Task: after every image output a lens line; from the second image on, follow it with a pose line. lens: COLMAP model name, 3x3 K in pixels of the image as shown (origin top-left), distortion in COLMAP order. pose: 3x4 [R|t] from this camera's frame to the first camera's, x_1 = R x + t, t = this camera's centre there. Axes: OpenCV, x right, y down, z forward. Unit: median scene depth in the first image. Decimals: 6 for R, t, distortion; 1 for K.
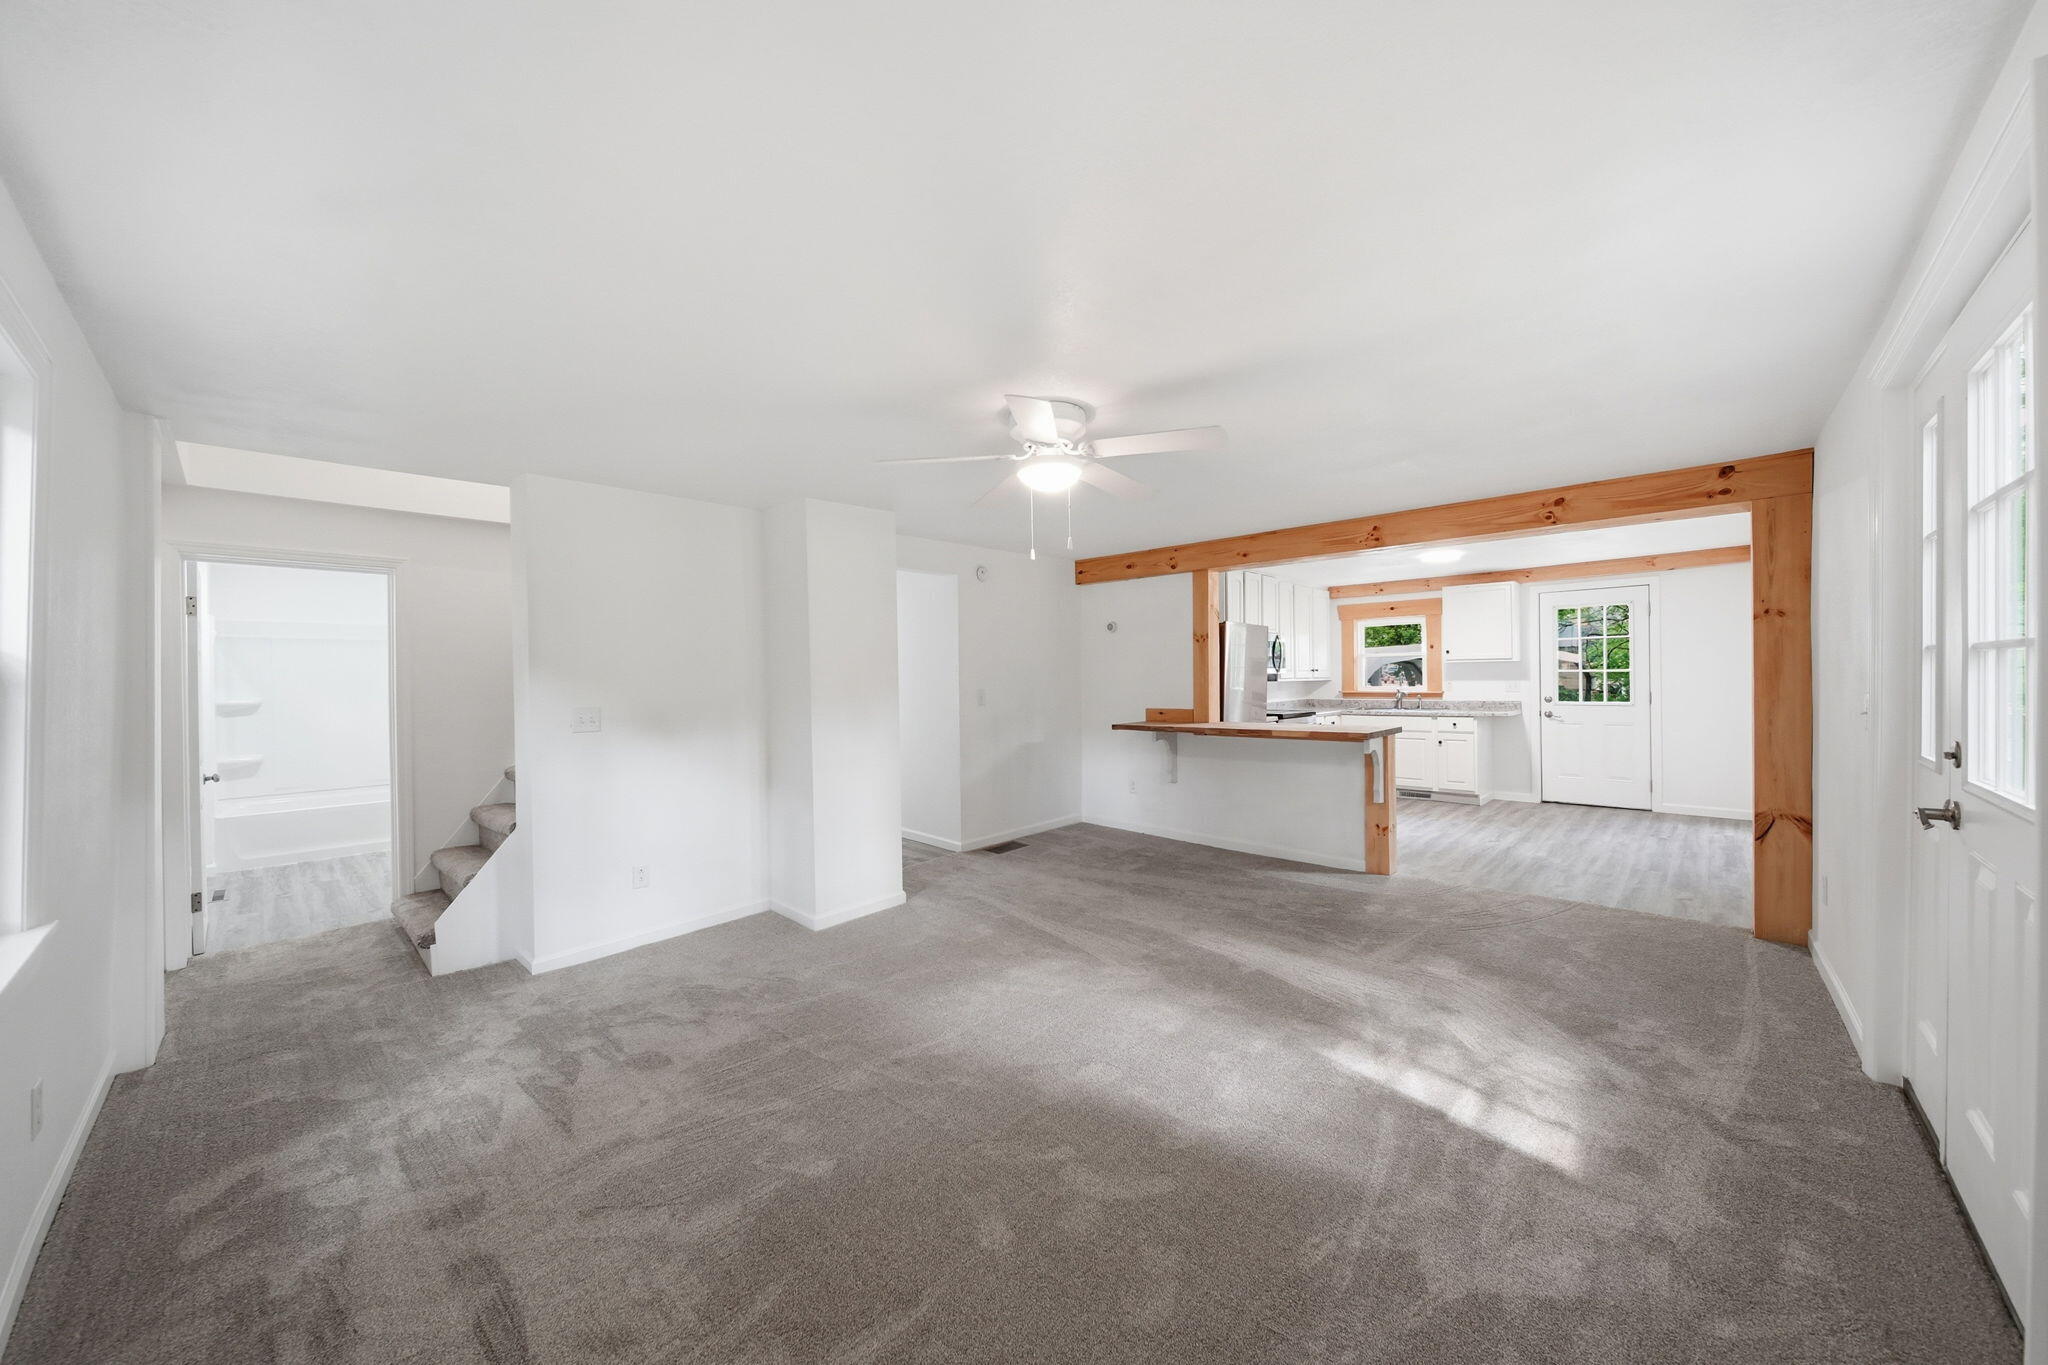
lens RADIAL K [[727.5, 0, 1018.6], [0, 727.5, 682.0], [0, 0, 1]] dist [-0.001852, -0.000151]
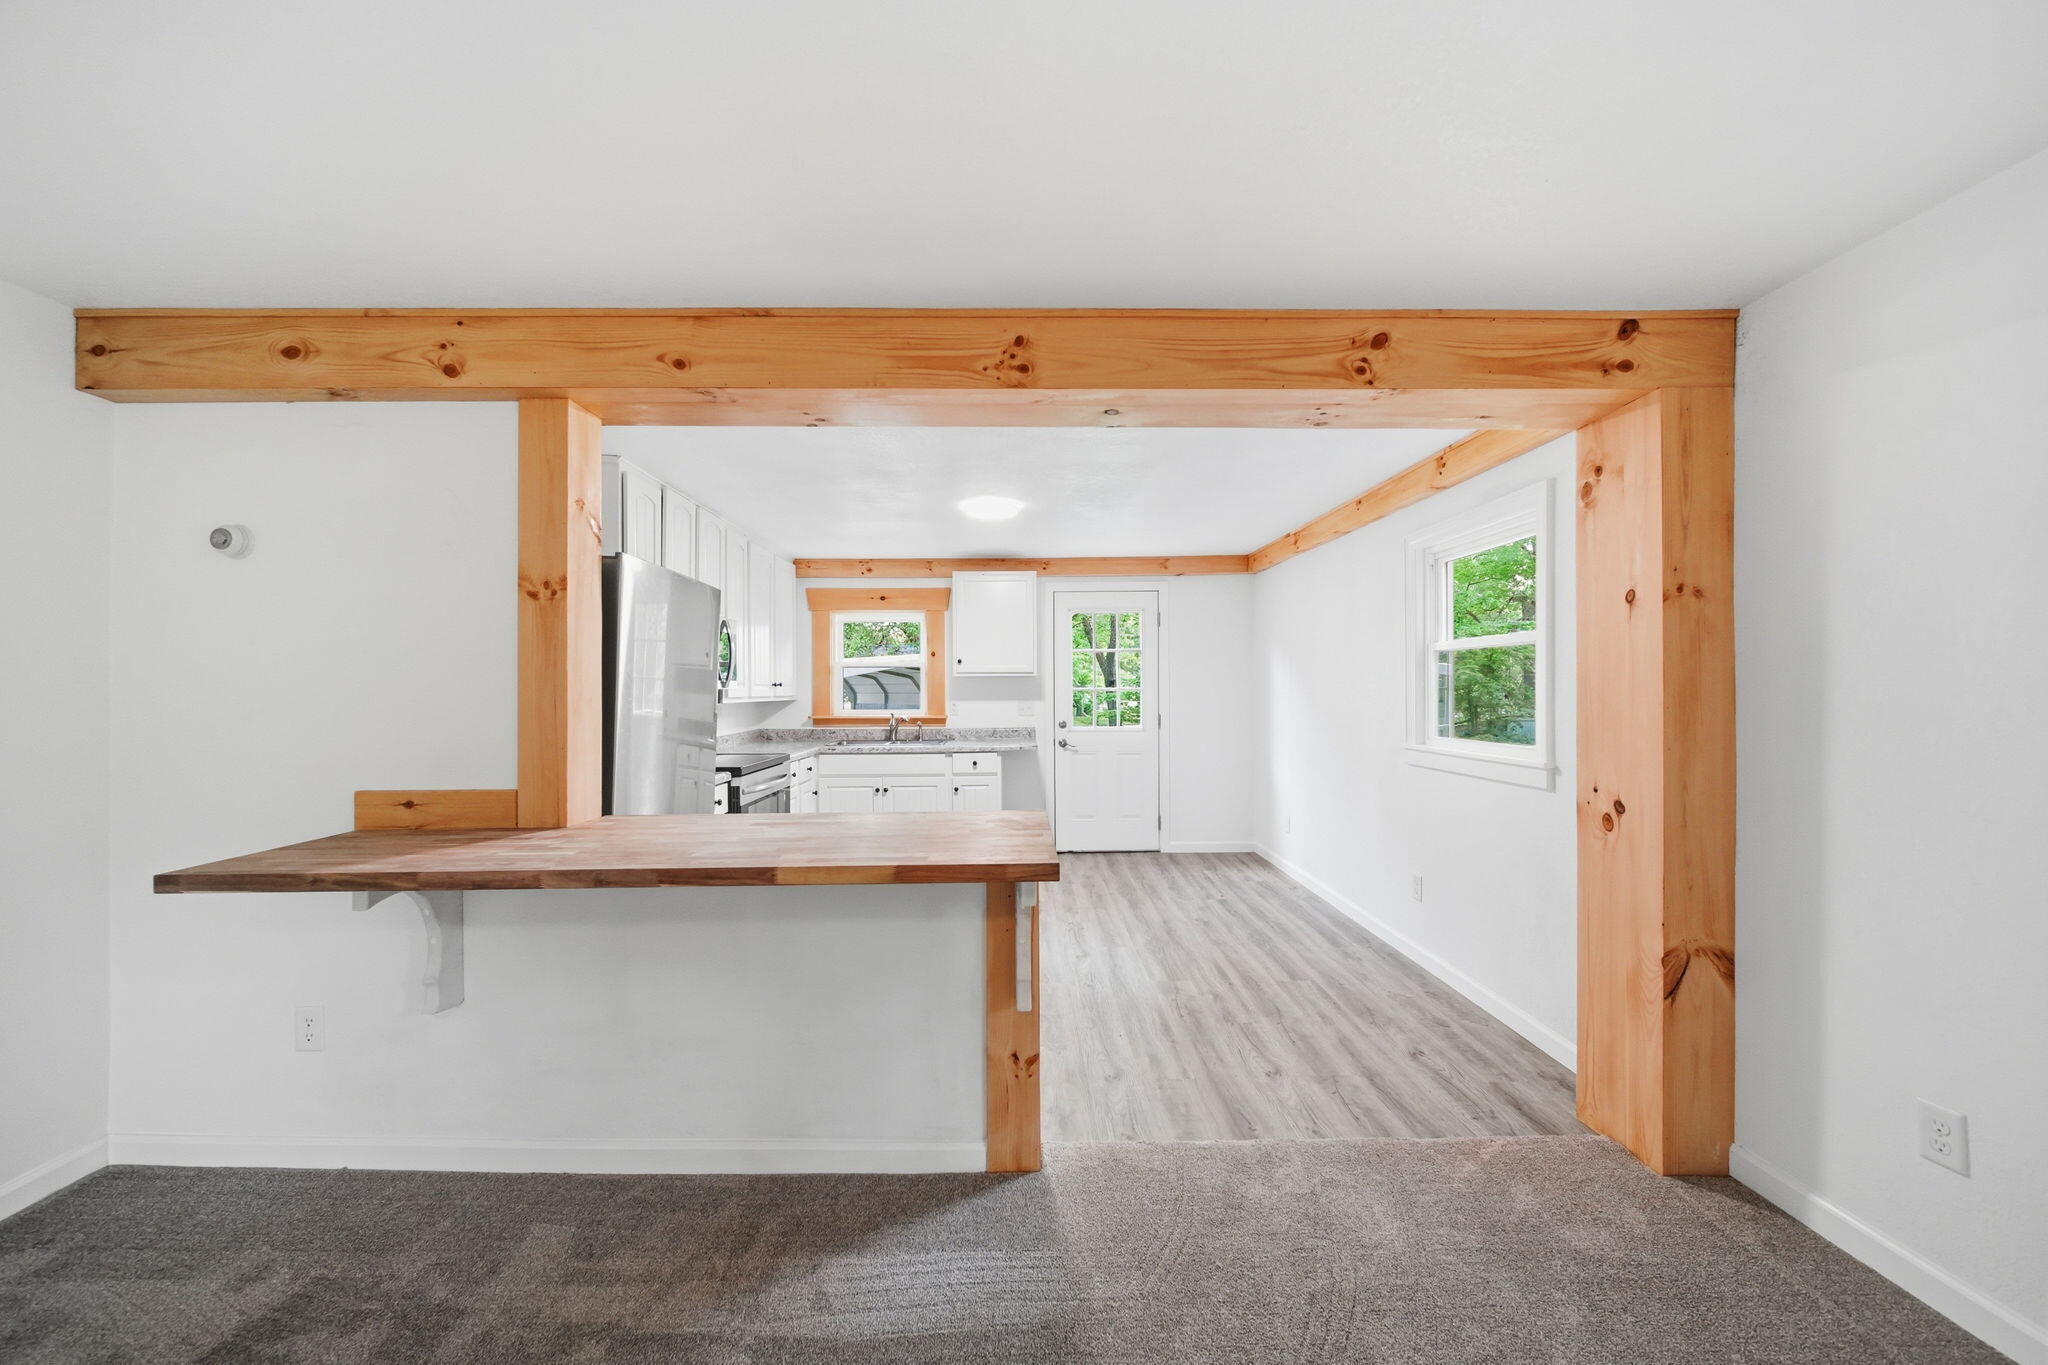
lens RADIAL K [[727.5, 0, 1022.1], [0, 727.5, 691.9], [0, 0, 1]] dist [-0.001852, -0.000151]
pose [[0.711451, 0.006431, 0.702706, 0.164130], [-0.001226, 0.999968, -0.007911, -0.007238], [-0.702734, 0.004766, 0.711437, 0.570264]]
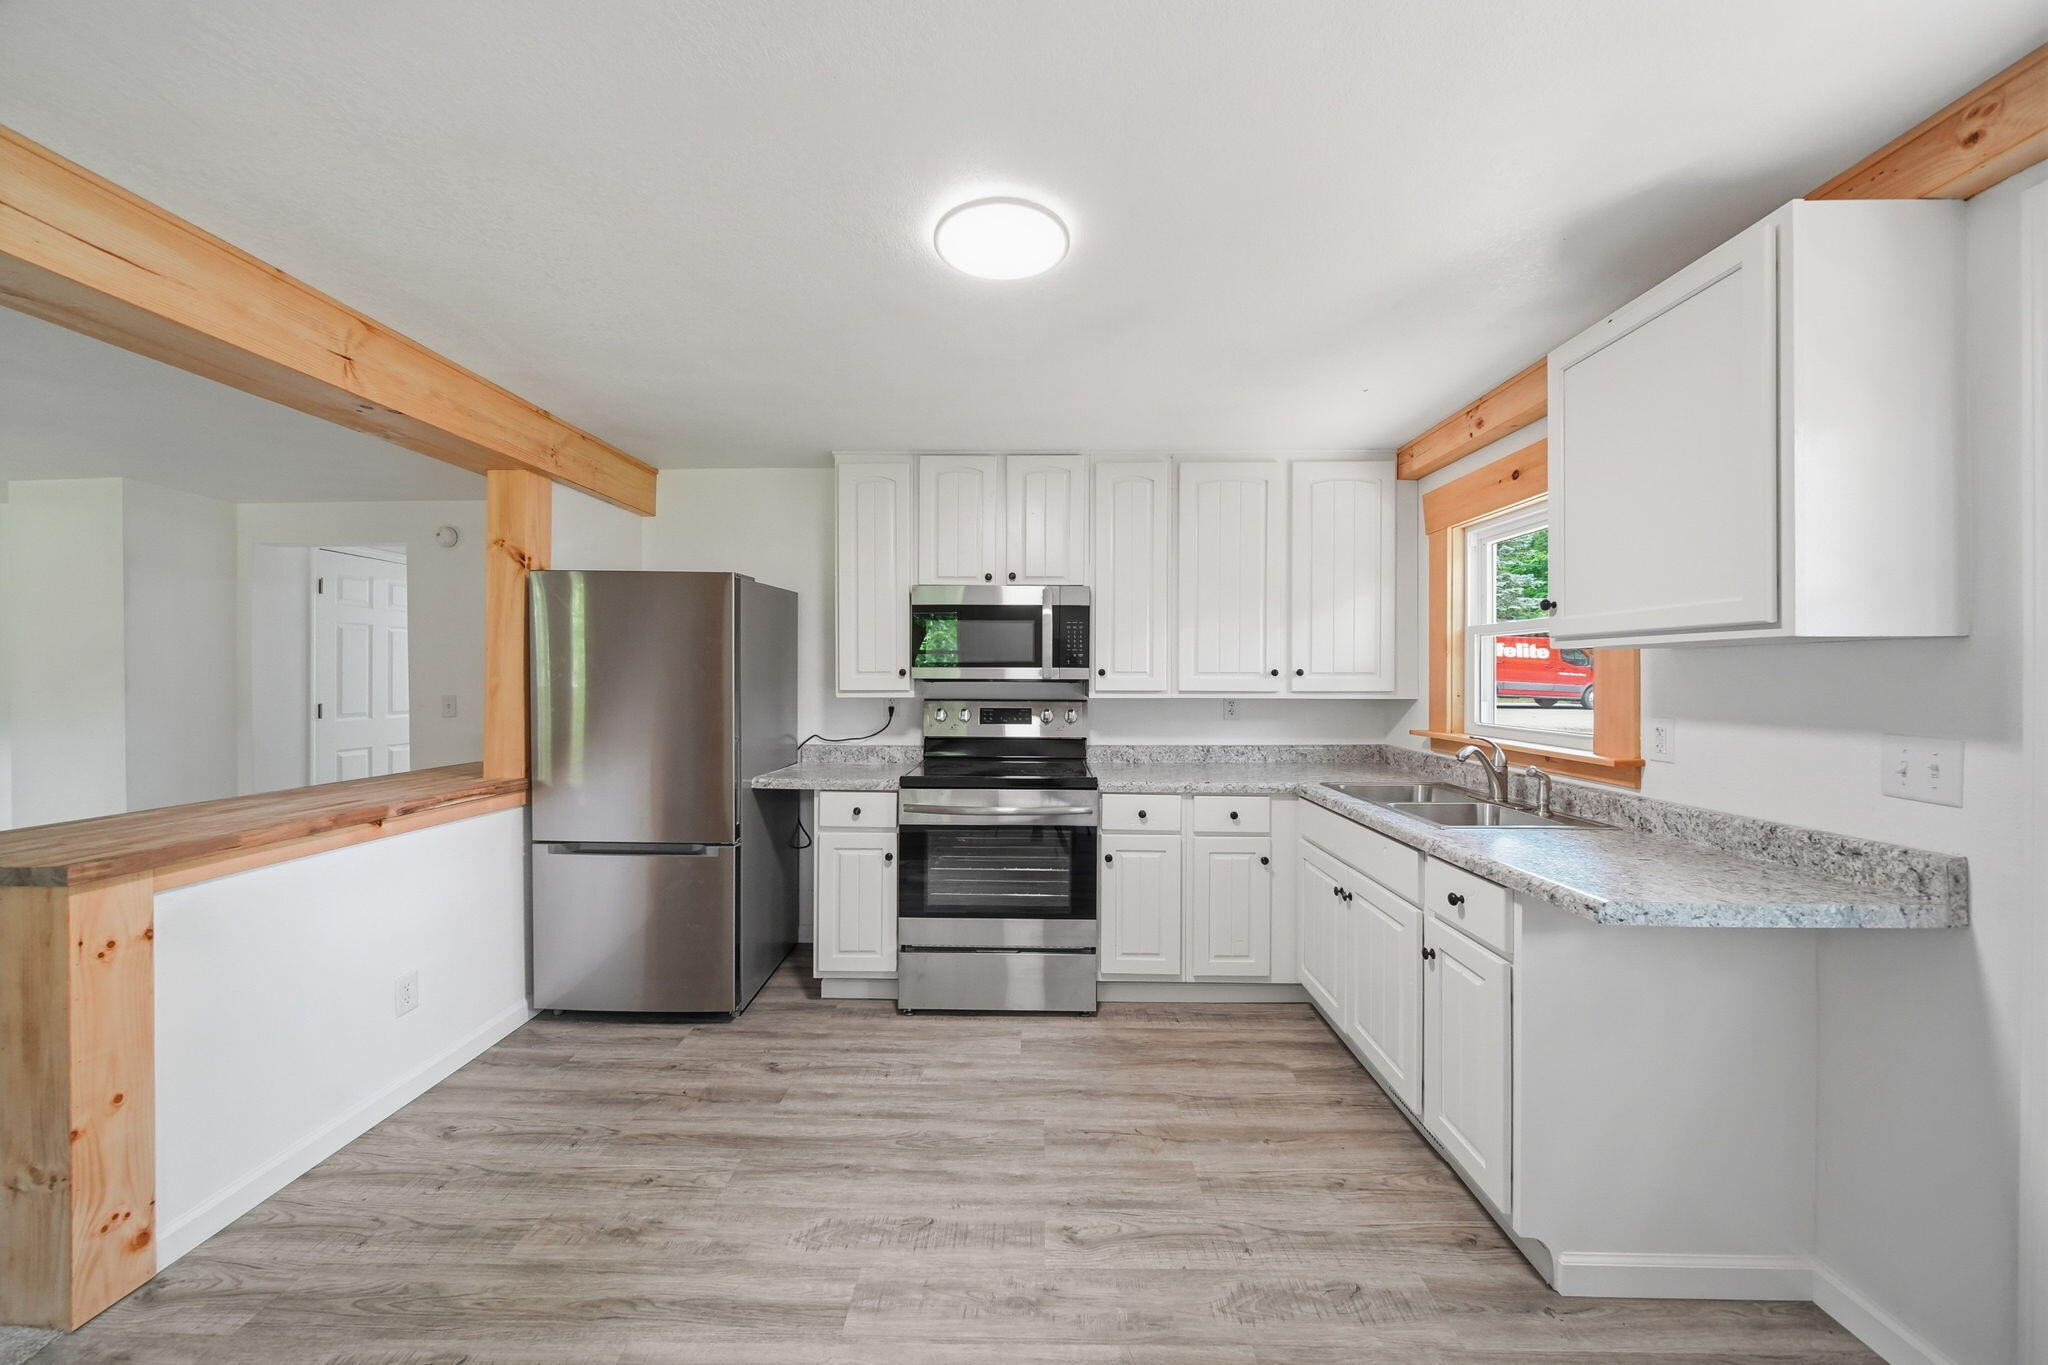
lens RADIAL K [[727.5, 0, 1019.1], [0, 727.5, 677.2], [0, 0, 1]] dist [-0.001852, -0.000151]
pose [[0.676564, 0.016193, -0.736206, 0.839347], [-0.016381, 0.999842, 0.006937, -0.019946], [0.736201, 0.007367, 0.676722, 0.894690]]
